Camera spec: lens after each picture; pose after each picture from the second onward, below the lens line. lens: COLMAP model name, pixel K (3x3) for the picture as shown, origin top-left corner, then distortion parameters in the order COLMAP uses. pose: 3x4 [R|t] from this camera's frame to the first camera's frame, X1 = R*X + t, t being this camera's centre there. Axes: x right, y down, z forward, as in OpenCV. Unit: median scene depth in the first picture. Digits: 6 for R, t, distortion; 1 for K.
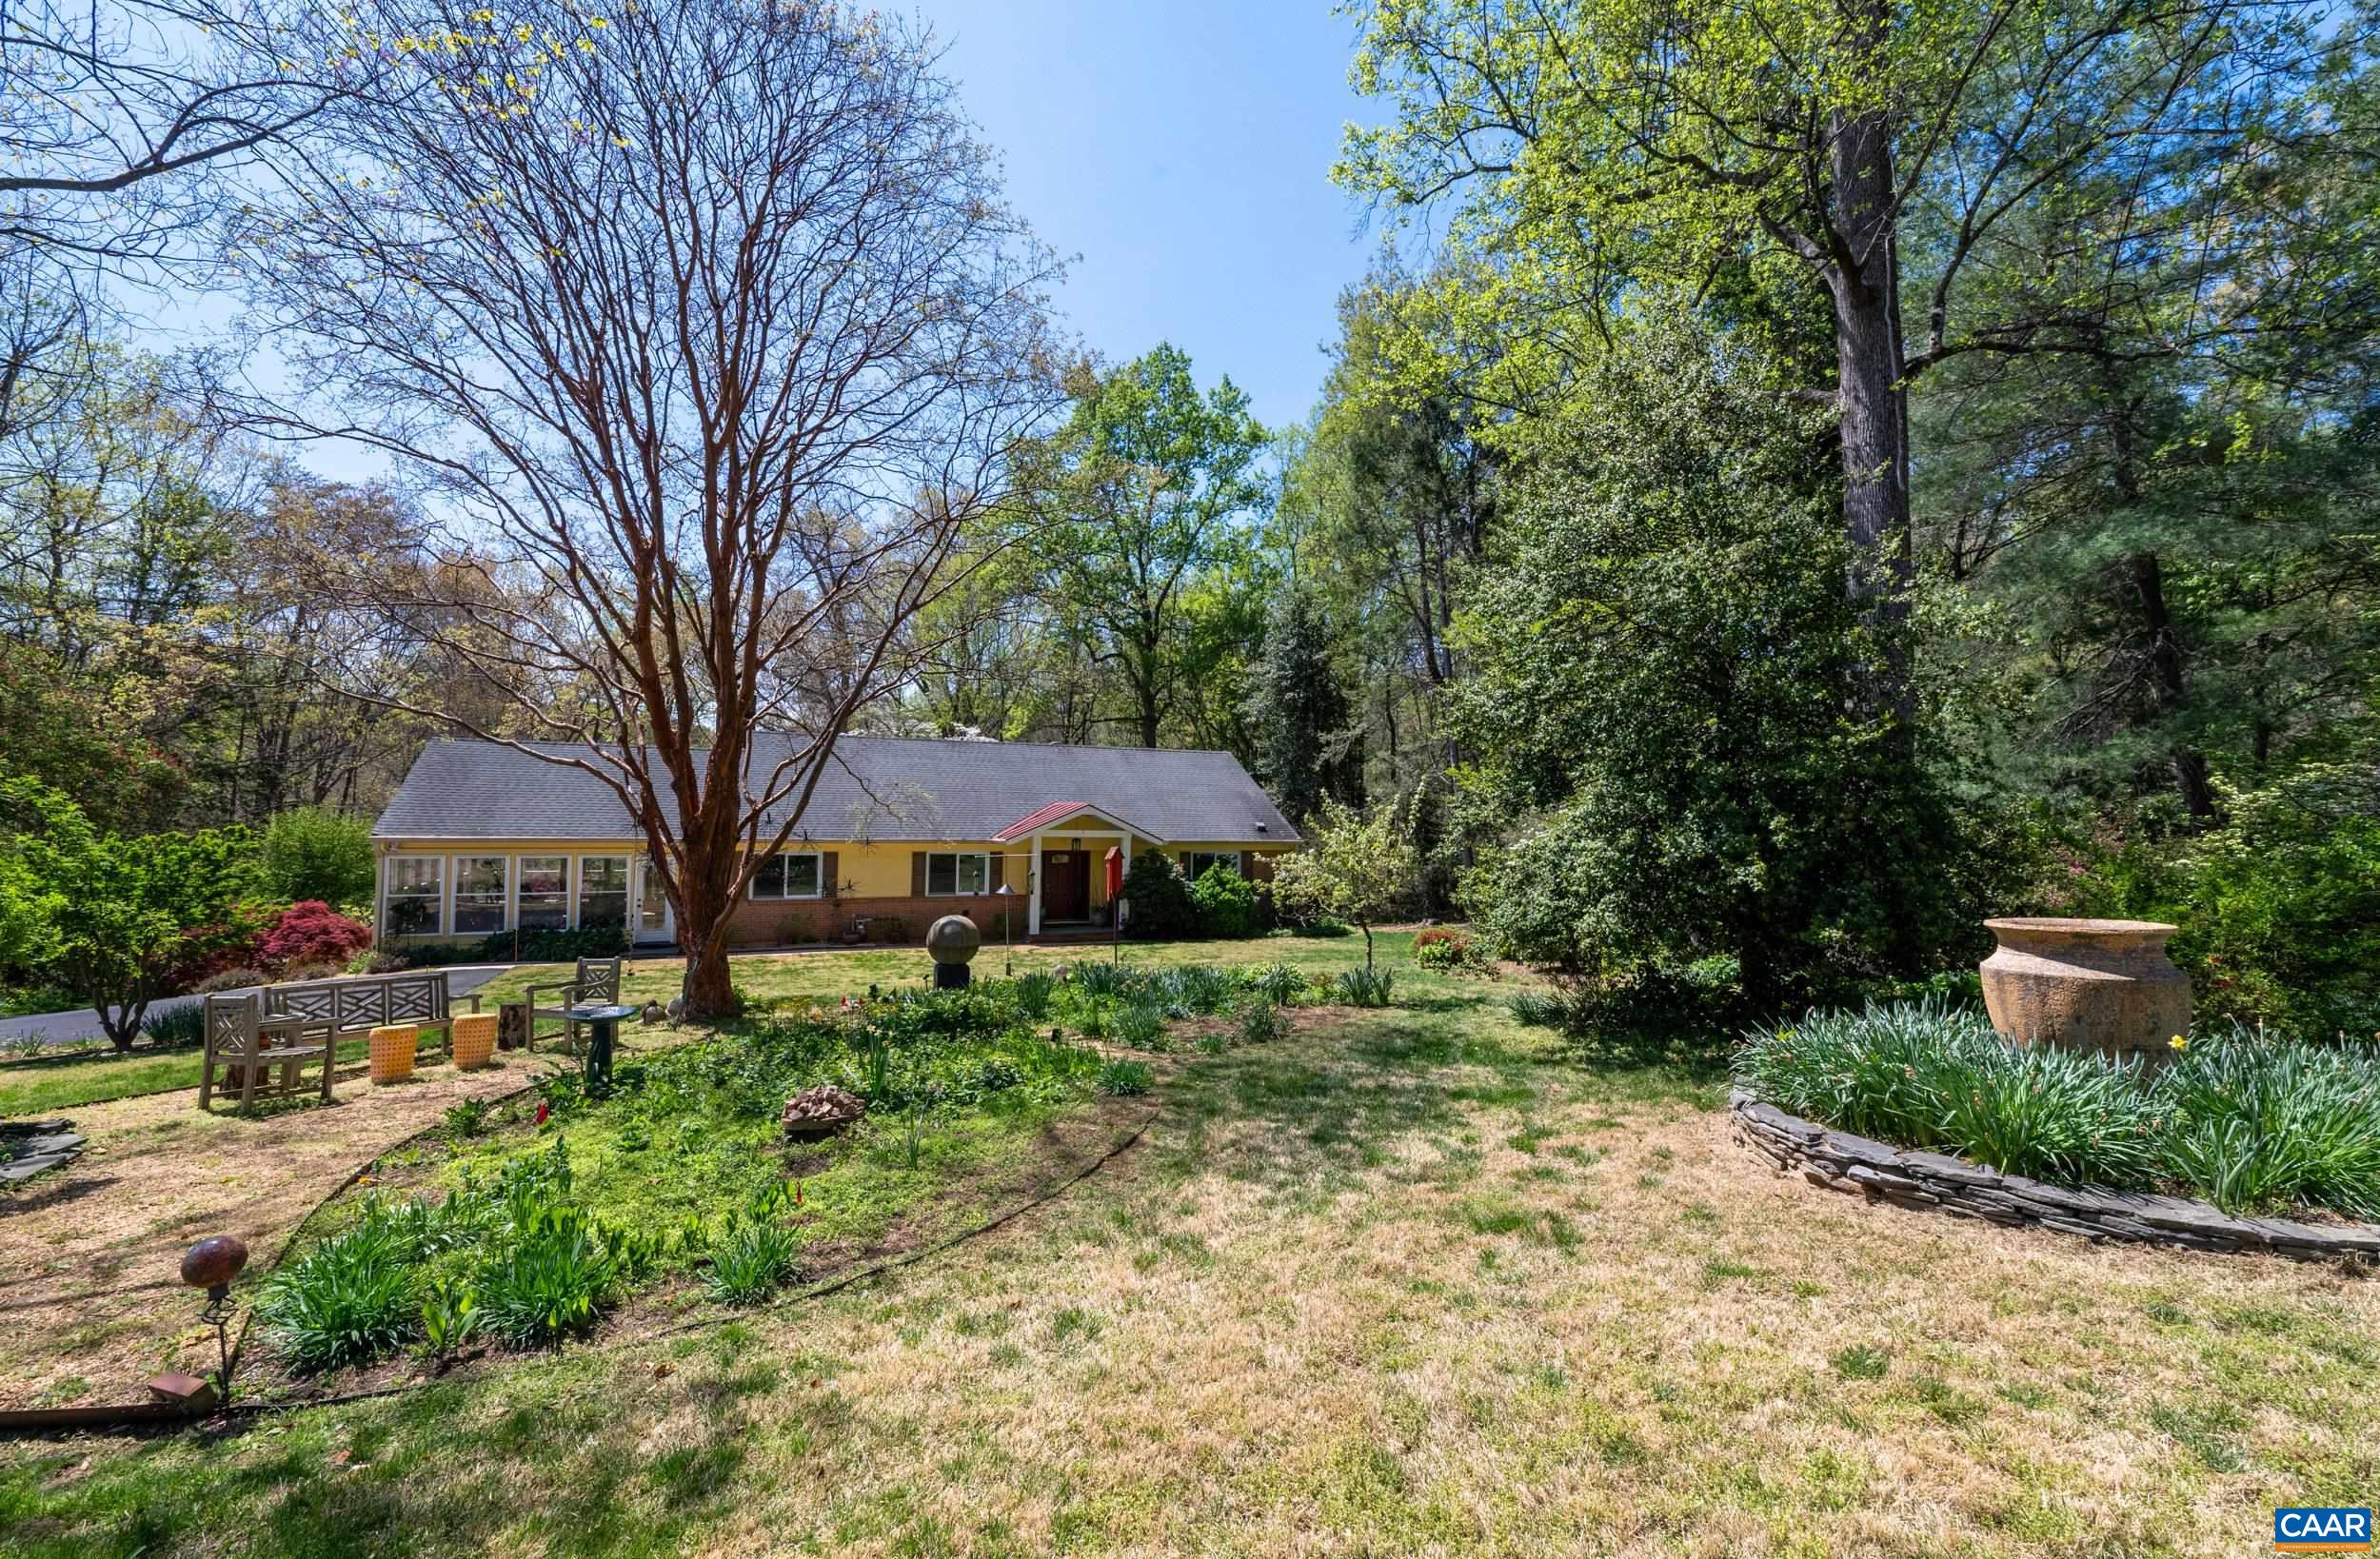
lens RADIAL K [[1062.3, 0, 1190.0], [0, 1062.3, 779.5], [0, 0, 1]] dist [0.000342, 0.000204]
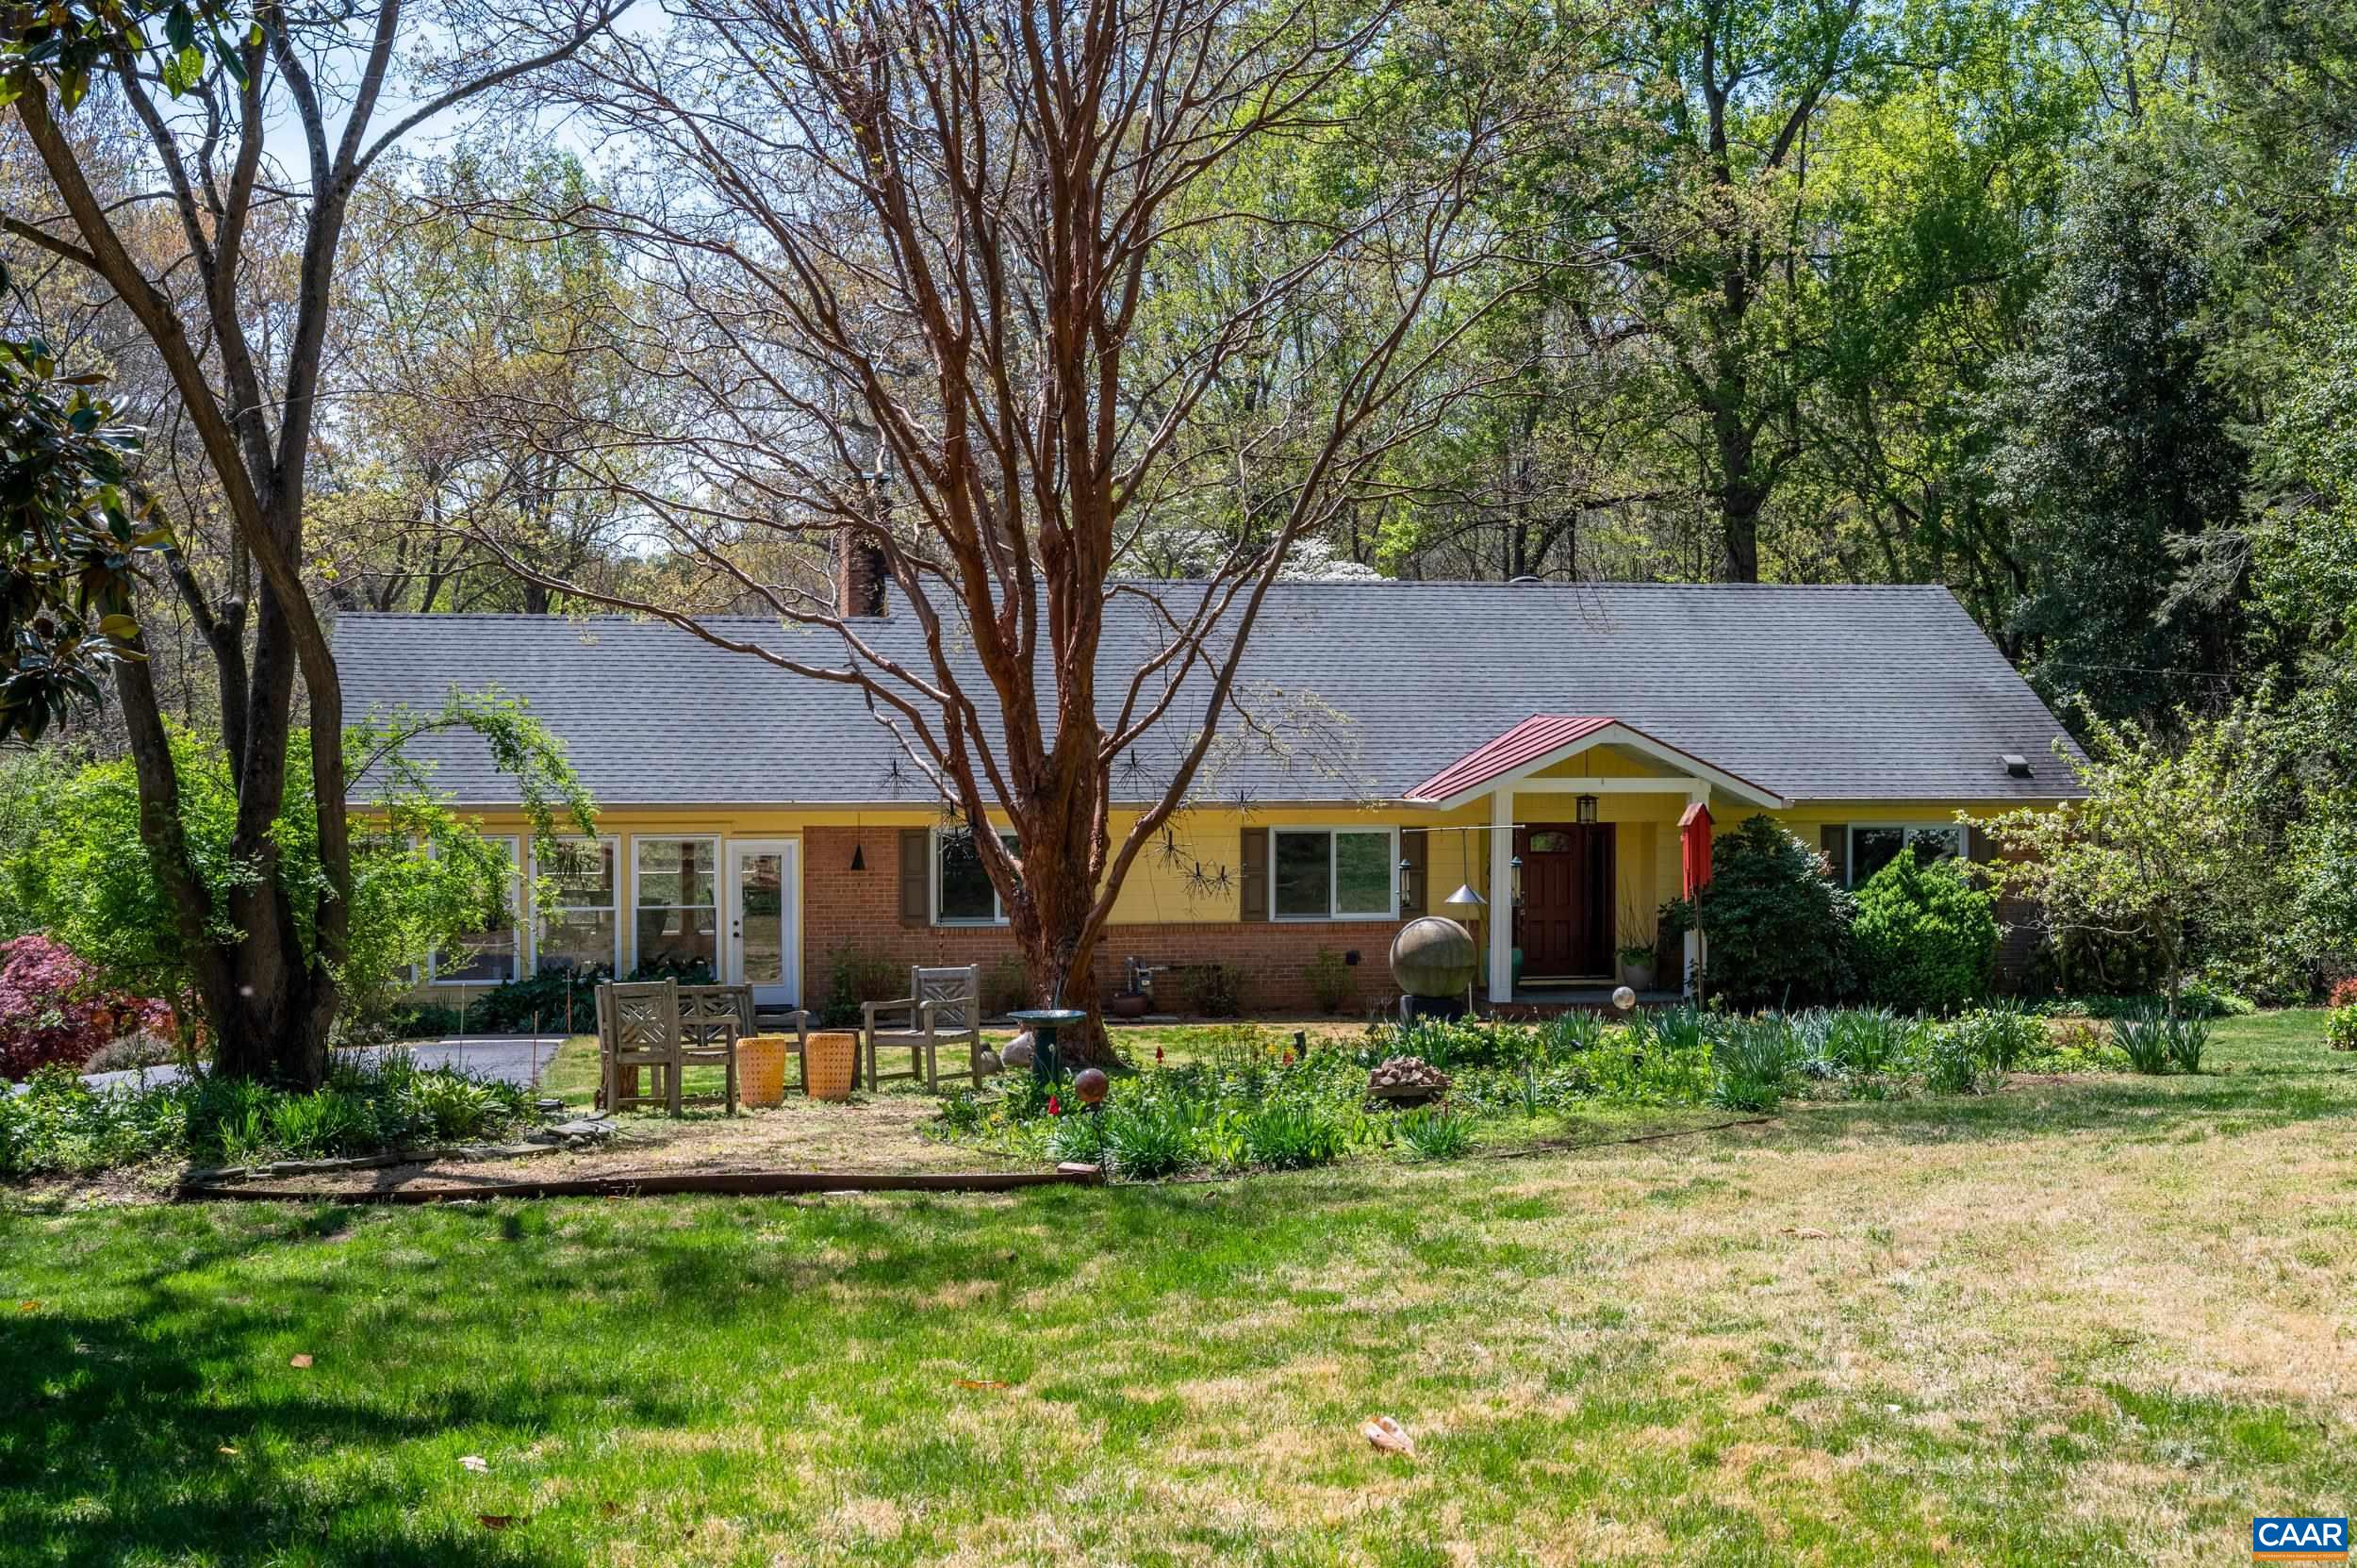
lens RADIAL K [[2704.9, 0, 1178.5], [0, 2704.9, 784.0], [0, 0, 1]] dist [-0.020048, -0.013678]
pose [[0.970415, -0.011303, -0.241177, 0.002277], [0.023064, 0.998675, 0.046001, -0.005497], [0.240337, -0.050203, 0.969390, -0.132903]]
